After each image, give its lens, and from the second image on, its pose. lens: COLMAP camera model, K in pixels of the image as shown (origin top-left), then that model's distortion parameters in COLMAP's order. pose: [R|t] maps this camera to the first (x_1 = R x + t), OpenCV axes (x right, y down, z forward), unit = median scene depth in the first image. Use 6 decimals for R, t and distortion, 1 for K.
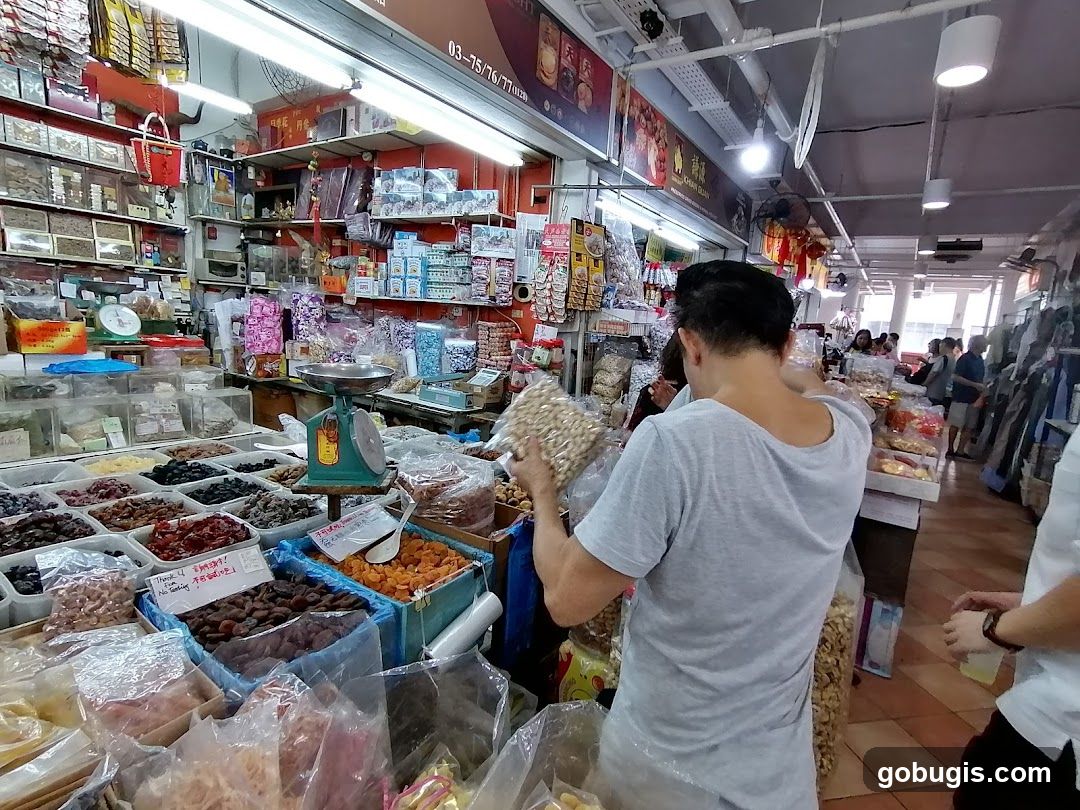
lens RADIAL K [[527.3, 0, 542.4], [0, 527.3, 407.0], [0, 0, 1]] dist [0.000393, 0.000189]
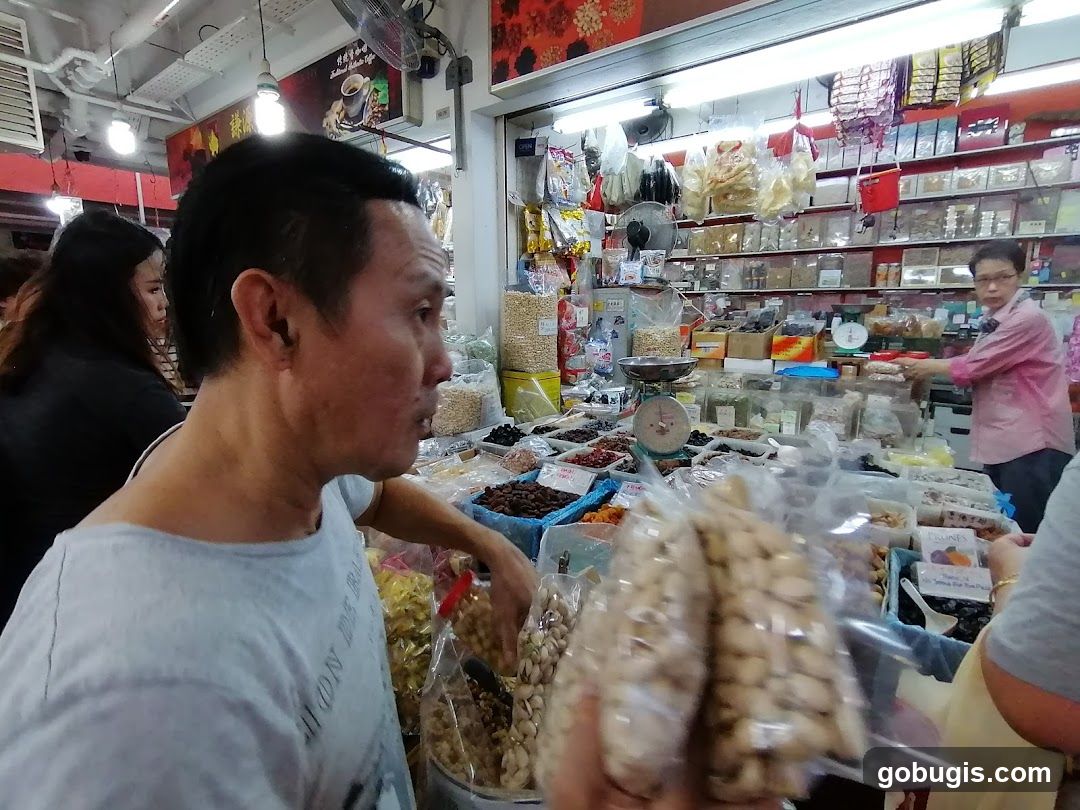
lens RADIAL K [[527.3, 0, 541.1], [0, 527.3, 407.2], [0, 0, 1]] dist [0.000393, 0.000189]
pose [[-0.027101, 0.112363, -0.993298, 0.254698], [-0.174290, 0.977912, 0.115378, -0.016820], [0.984321, 0.176249, -0.006919, 0.233074]]
